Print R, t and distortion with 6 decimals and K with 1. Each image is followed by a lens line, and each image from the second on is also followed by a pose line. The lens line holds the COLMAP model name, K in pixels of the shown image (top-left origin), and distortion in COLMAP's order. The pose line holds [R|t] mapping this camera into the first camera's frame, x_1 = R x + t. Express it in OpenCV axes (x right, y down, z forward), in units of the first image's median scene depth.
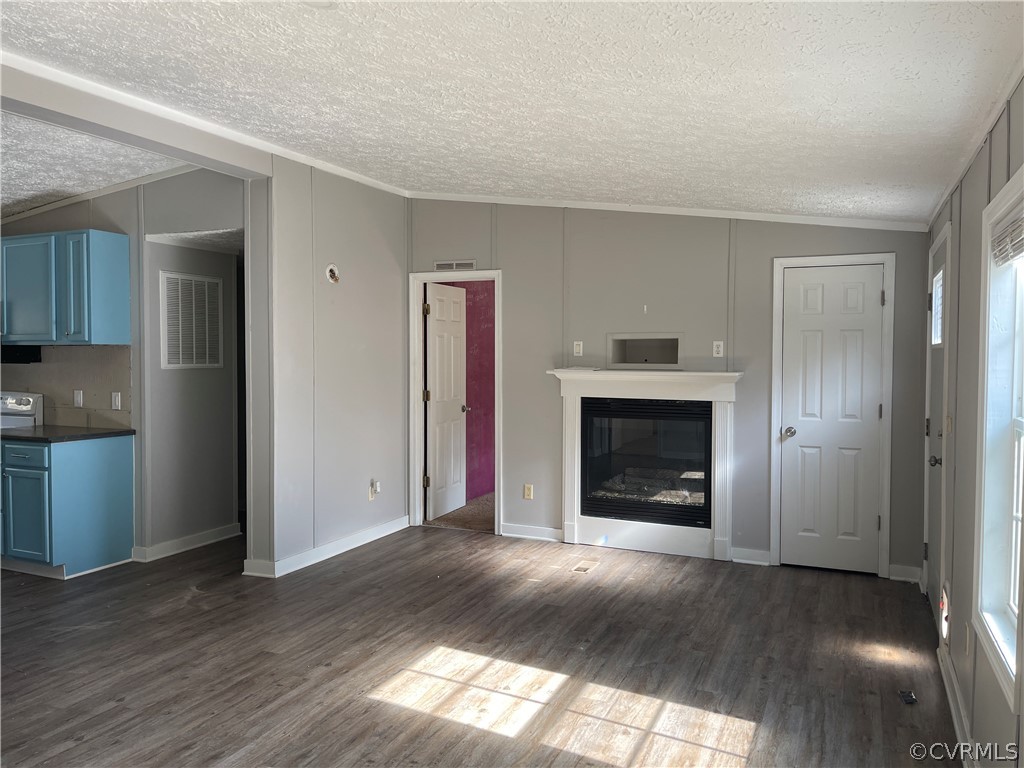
lens RADIAL K [[758.7, 0, 512.0], [0, 758.7, 384.0], [0, 0, 1]] dist [0.001322, -0.004442]
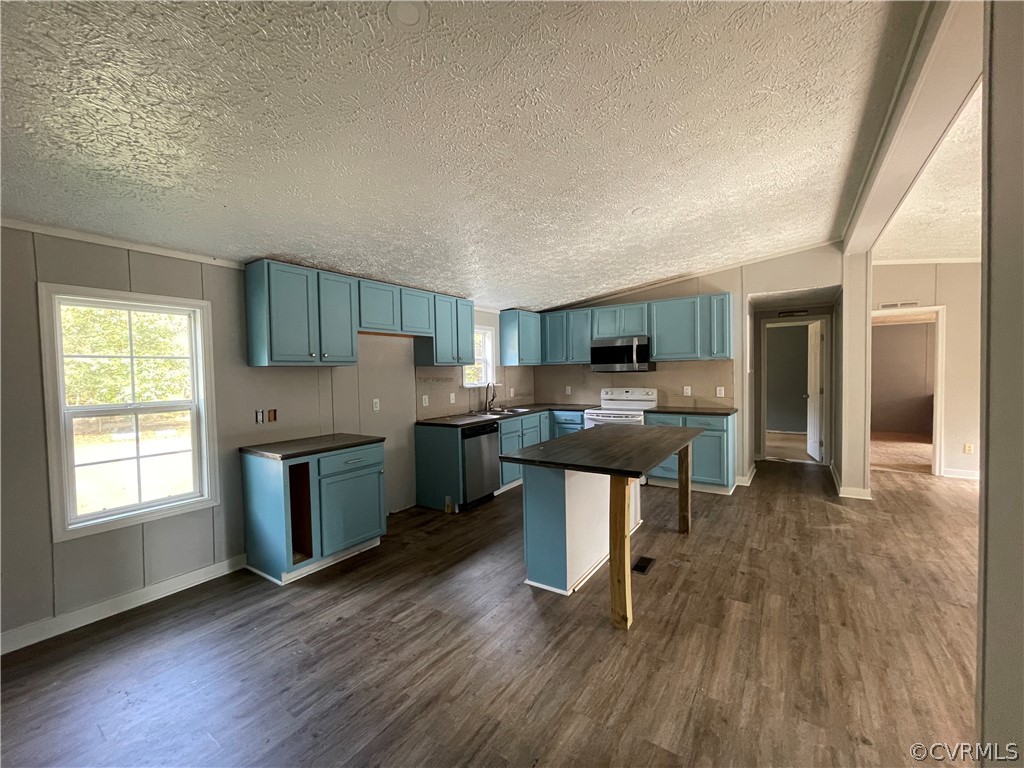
lens RADIAL K [[403.0, 0, 499.8], [0, 403.0, 385.3], [0, 0, 1]] dist [0.001879, 0.000021]
pose [[0.974373, -0.015417, -0.224410, -0.900444], [0.014756, 0.999880, -0.004621, 0.004725], [0.224454, 0.001191, 0.974484, -0.014735]]
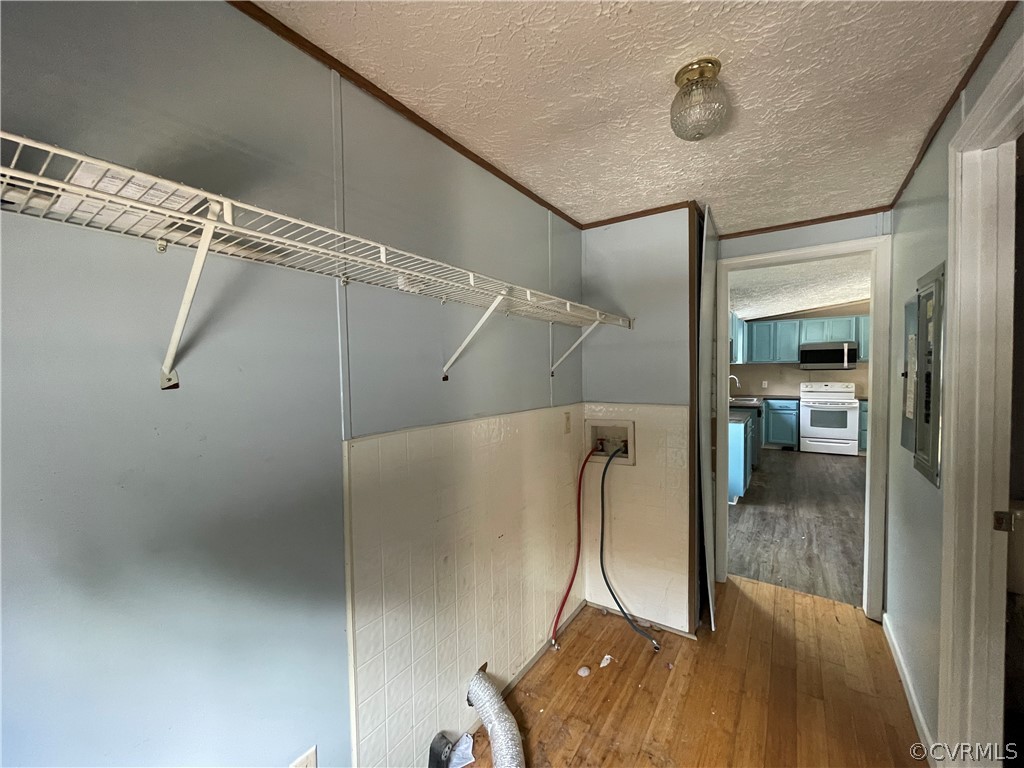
lens RADIAL K [[403.0, 0, 499.8], [0, 403.0, 385.3], [0, 0, 1]] dist [0.001879, 0.000021]
pose [[0.980088, -0.002168, -0.198554, -1.685980], [0.000517, 0.999965, -0.008366, 0.034850], [0.198565, 0.008097, 0.980054, -0.494337]]
